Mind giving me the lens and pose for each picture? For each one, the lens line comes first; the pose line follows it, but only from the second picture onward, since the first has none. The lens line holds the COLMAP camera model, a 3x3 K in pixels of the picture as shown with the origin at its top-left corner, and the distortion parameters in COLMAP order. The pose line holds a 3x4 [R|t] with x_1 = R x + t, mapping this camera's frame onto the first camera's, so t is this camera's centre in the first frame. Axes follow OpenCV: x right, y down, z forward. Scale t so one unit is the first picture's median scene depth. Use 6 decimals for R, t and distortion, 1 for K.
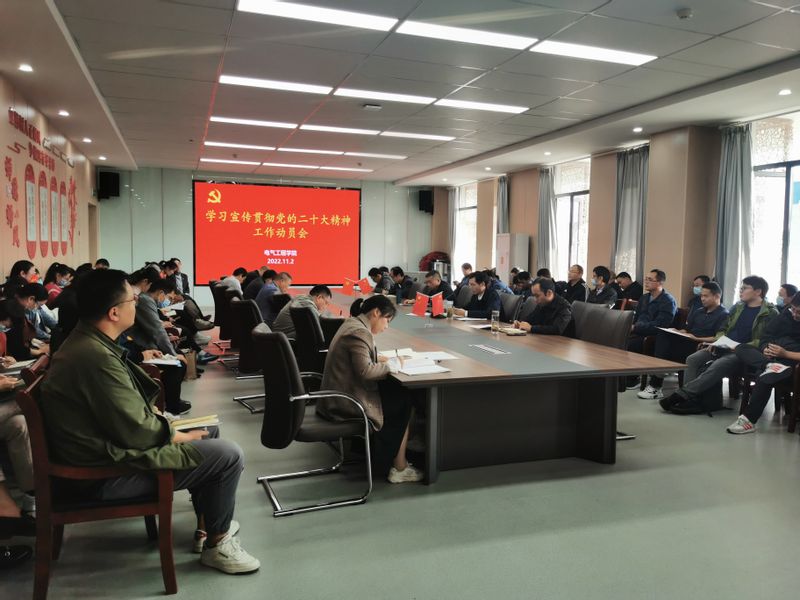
lens RADIAL K [[621.5, 0, 404.2], [0, 621.5, 287.6], [0, 0, 1]] dist [0.053327, -0.074114]
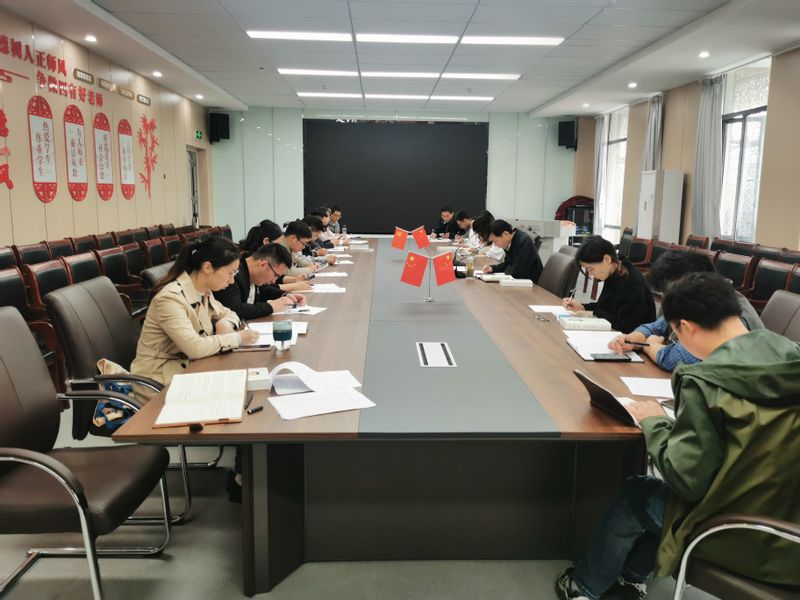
lens RADIAL K [[621.5, 0, 408.6], [0, 621.5, 285.3], [0, 0, 1]] dist [0.053327, -0.074114]
pose [[0.955663, 0.038919, -0.291881, 0.113942], [-0.015185, 0.996422, 0.083145, -0.006136], [0.294072, -0.075027, 0.952834, 0.175883]]
